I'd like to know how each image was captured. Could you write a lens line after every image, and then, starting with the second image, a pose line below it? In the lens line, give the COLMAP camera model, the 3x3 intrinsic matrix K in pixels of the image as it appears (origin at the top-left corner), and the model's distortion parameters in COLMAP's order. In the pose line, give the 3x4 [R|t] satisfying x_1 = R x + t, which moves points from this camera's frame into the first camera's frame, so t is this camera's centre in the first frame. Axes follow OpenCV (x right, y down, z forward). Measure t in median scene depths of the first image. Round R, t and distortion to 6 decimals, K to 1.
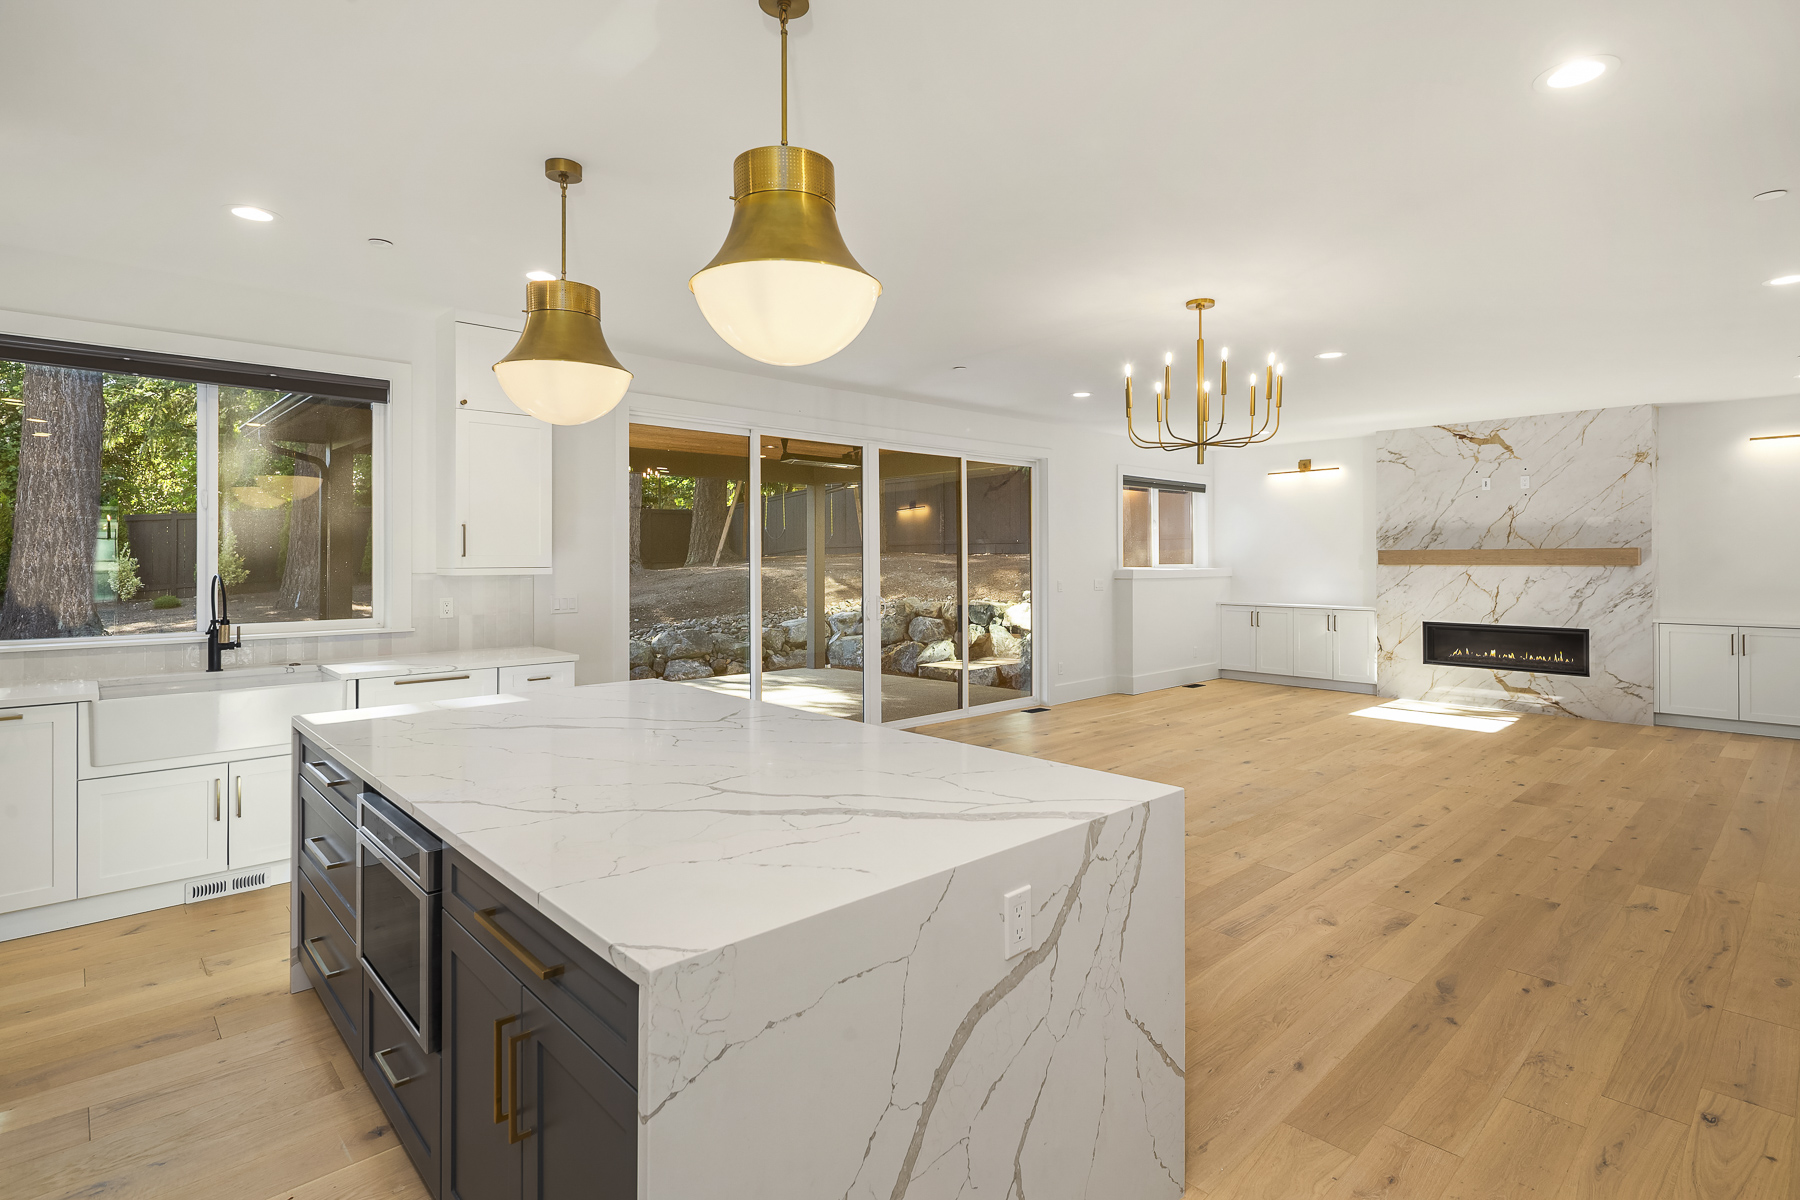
lens RADIAL K [[872.2, 0, 923.6], [0, 872.2, 554.7], [0, 0, 1]] dist [0.000367, -0.000680]
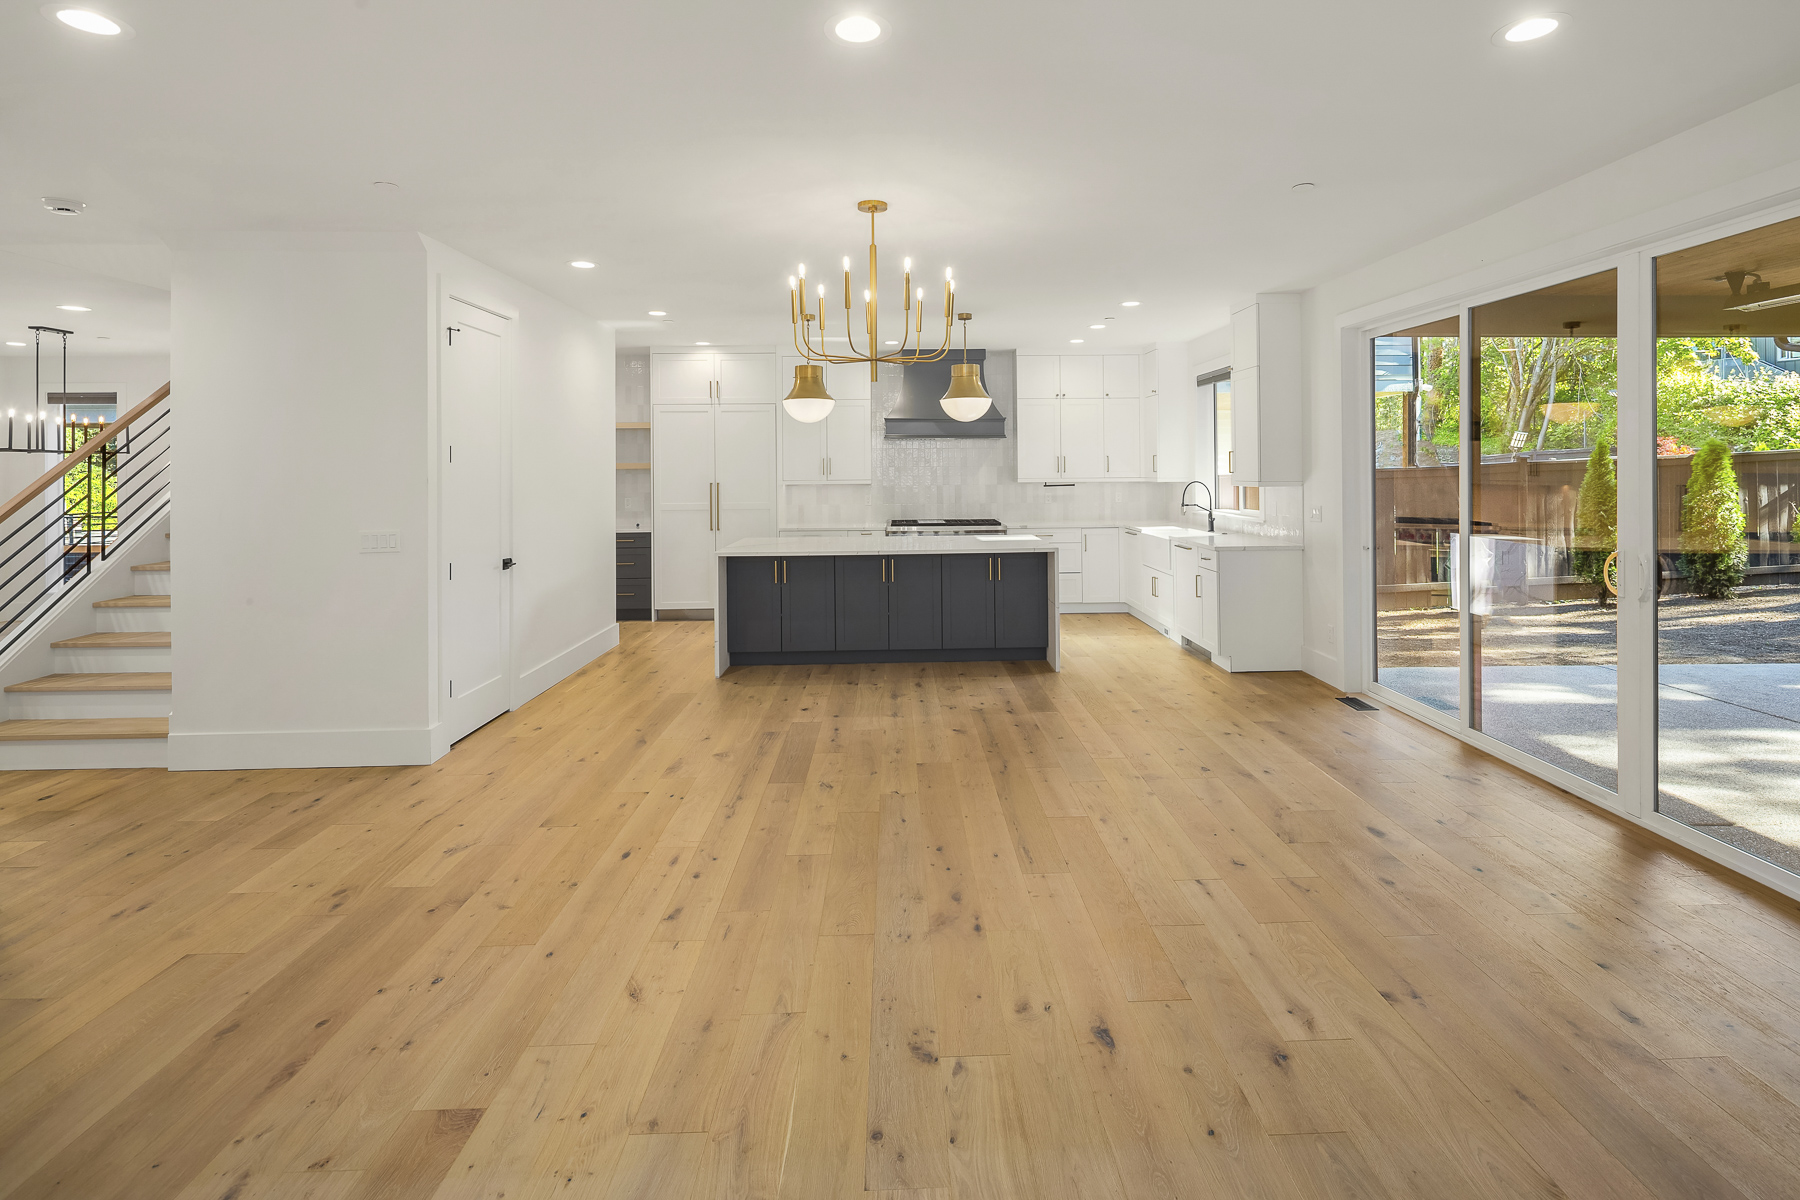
lens RADIAL K [[870.5, 0, 920.3], [0, 870.5, 462.0], [0, 0, 1]] dist [-0.000316, -0.000349]
pose [[-0.670805, 0.002313, -0.741630, 0.532603], [0.014005, 0.999856, -0.009549, -0.005823], [0.741501, -0.016793, -0.670741, 0.914071]]
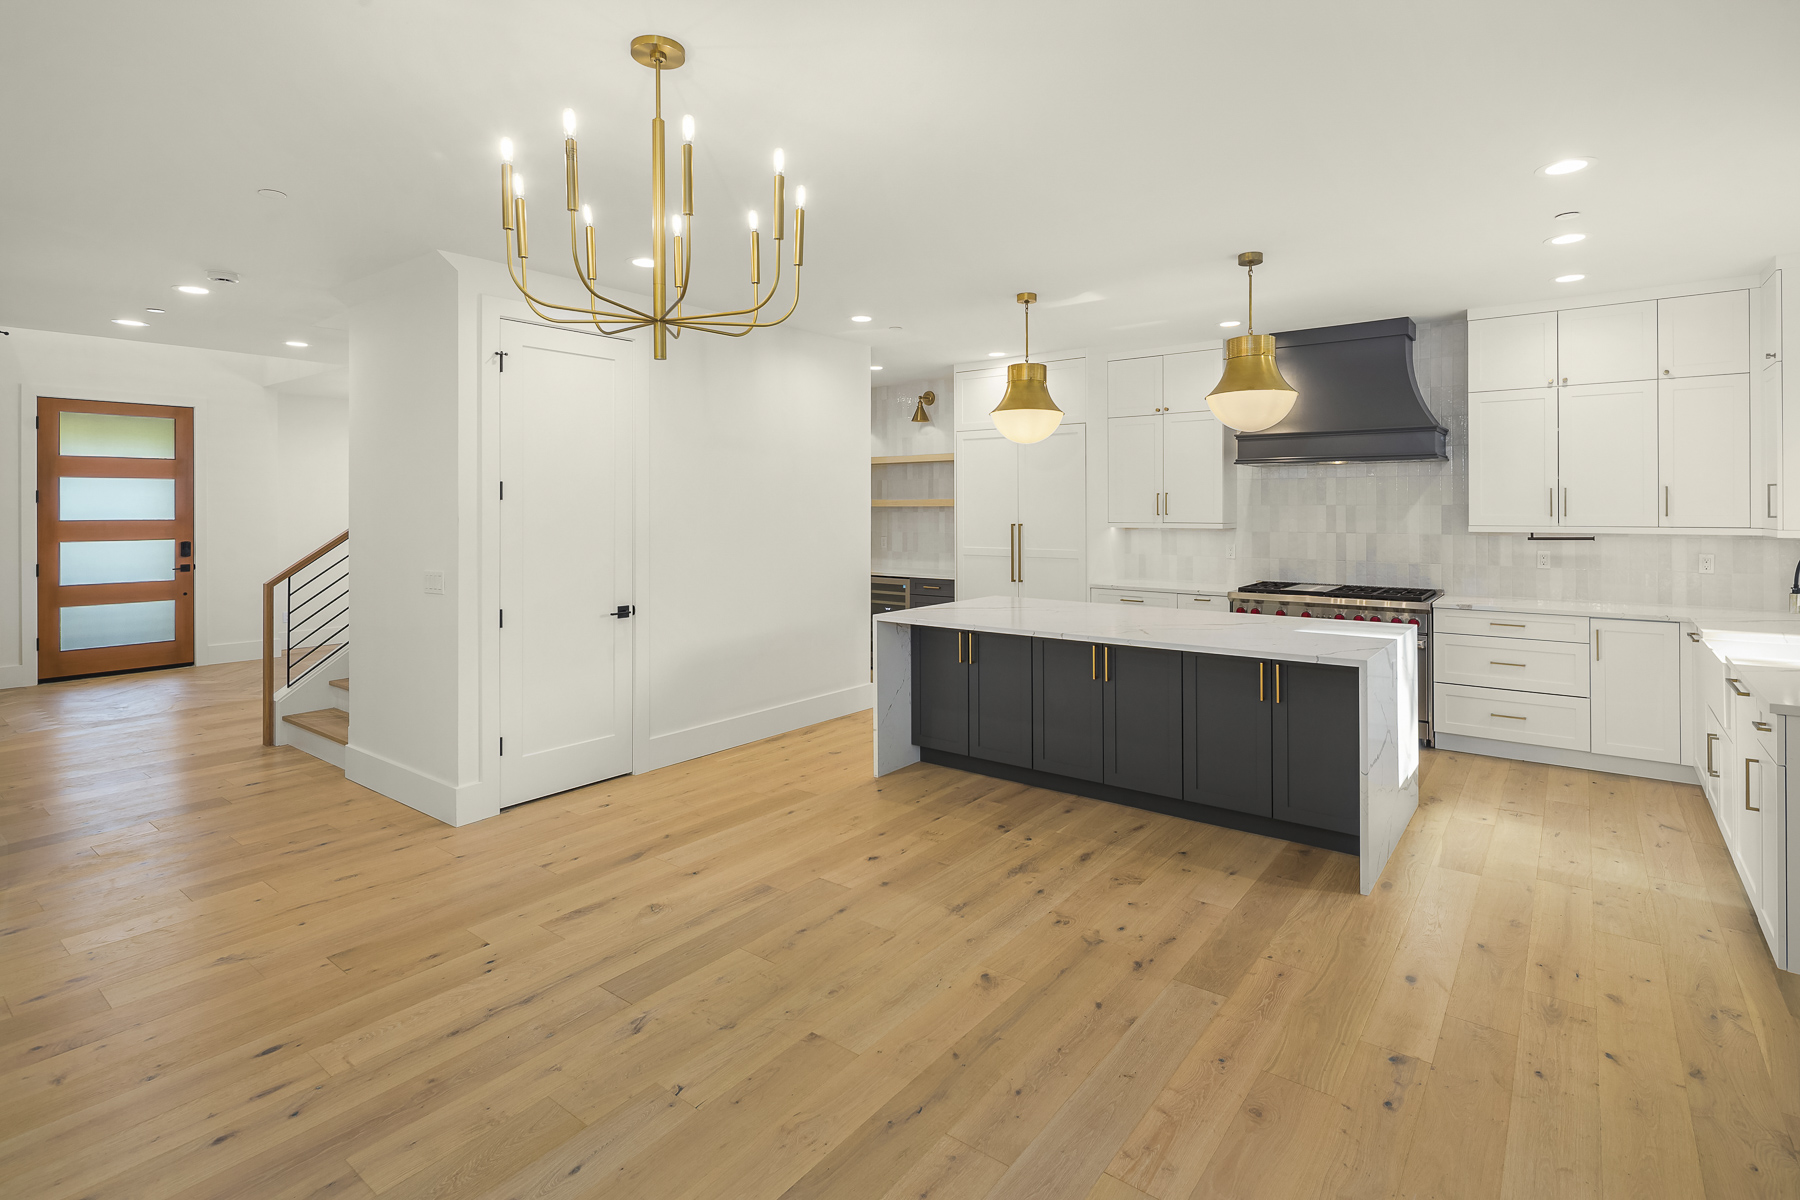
lens RADIAL K [[858.7, 0, 908.3], [0, 858.7, 508.3], [0, 0, 1]] dist [0.002325, -0.005432]
pose [[-0.989128, 0.006003, -0.146931, 0.137951], [0.006772, 0.999966, -0.004737, -0.006420], [0.146898, -0.005681, -0.989135, 0.849386]]
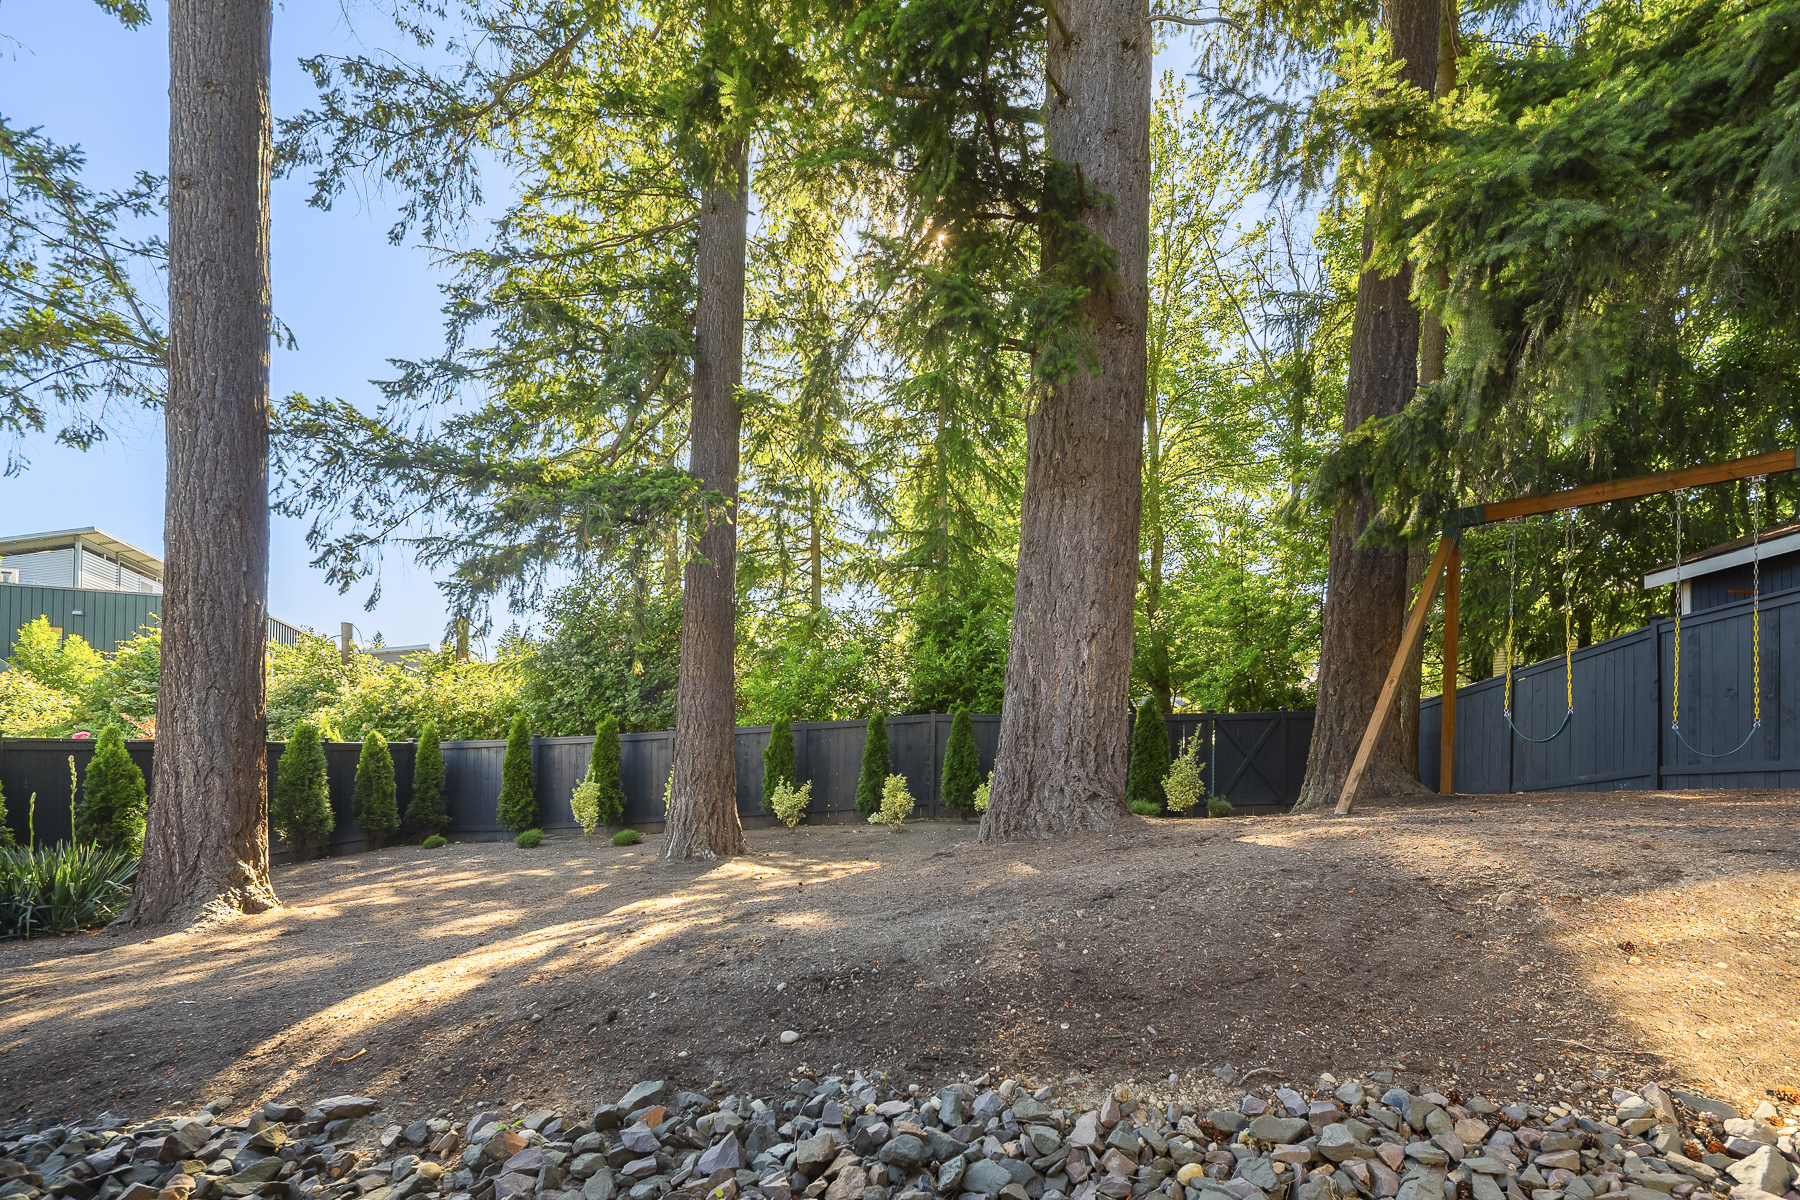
lens RADIAL K [[881.5, 0, 904.4], [0, 881.5, 788.6], [0, 0, 1]] dist [-0.000457, -0.000299]
pose [[0.693475, 0.009427, -0.720419, -0.224940], [-0.015331, 0.999881, -0.001673, 0.013662], [0.720318, 0.012205, 0.693537, 1.405119]]
